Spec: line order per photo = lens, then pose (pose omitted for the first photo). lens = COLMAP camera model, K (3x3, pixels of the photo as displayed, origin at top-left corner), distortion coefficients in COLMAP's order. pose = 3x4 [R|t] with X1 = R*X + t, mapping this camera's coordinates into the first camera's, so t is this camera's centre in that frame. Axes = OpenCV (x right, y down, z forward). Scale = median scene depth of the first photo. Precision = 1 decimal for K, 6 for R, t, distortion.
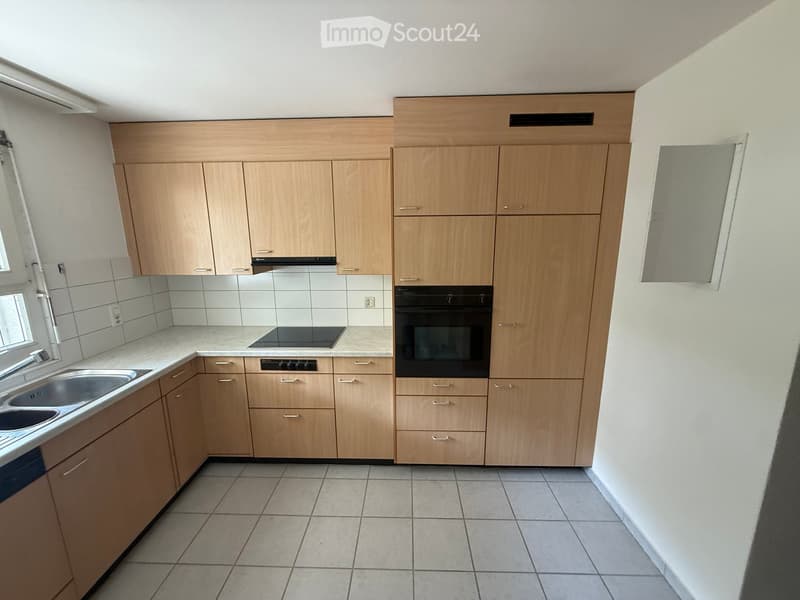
lens RADIAL K [[319.6, 0, 399.0], [0, 319.6, 299.6], [0, 0, 1]] dist [-0.000034, 0.000469]
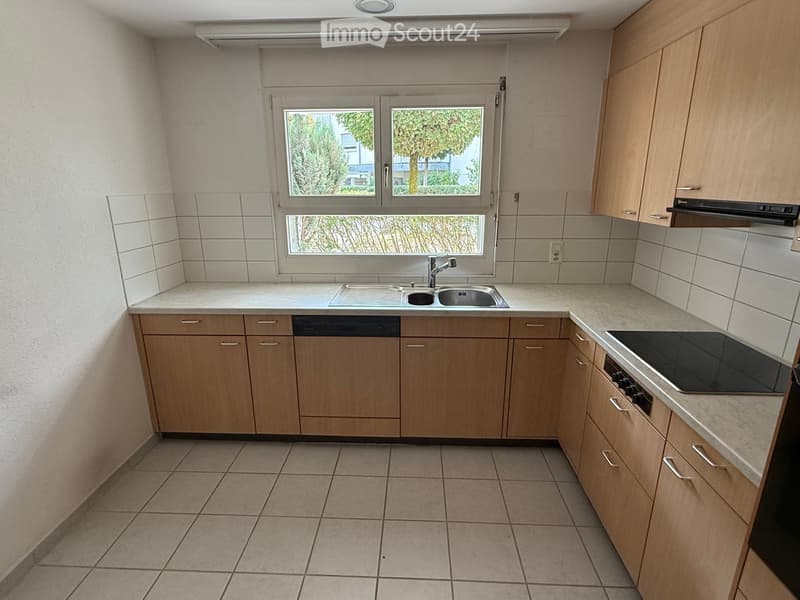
lens RADIAL K [[412.7, 0, 399.7], [0, 412.7, 298.3], [0, 0, 1]] dist [0.004778, 0.000153]
pose [[-0.019908, 0.281082, -0.959477, 0.357084], [-0.187842, 0.941526, 0.279721, -0.078577], [0.981997, 0.185799, 0.034055, 0.530846]]
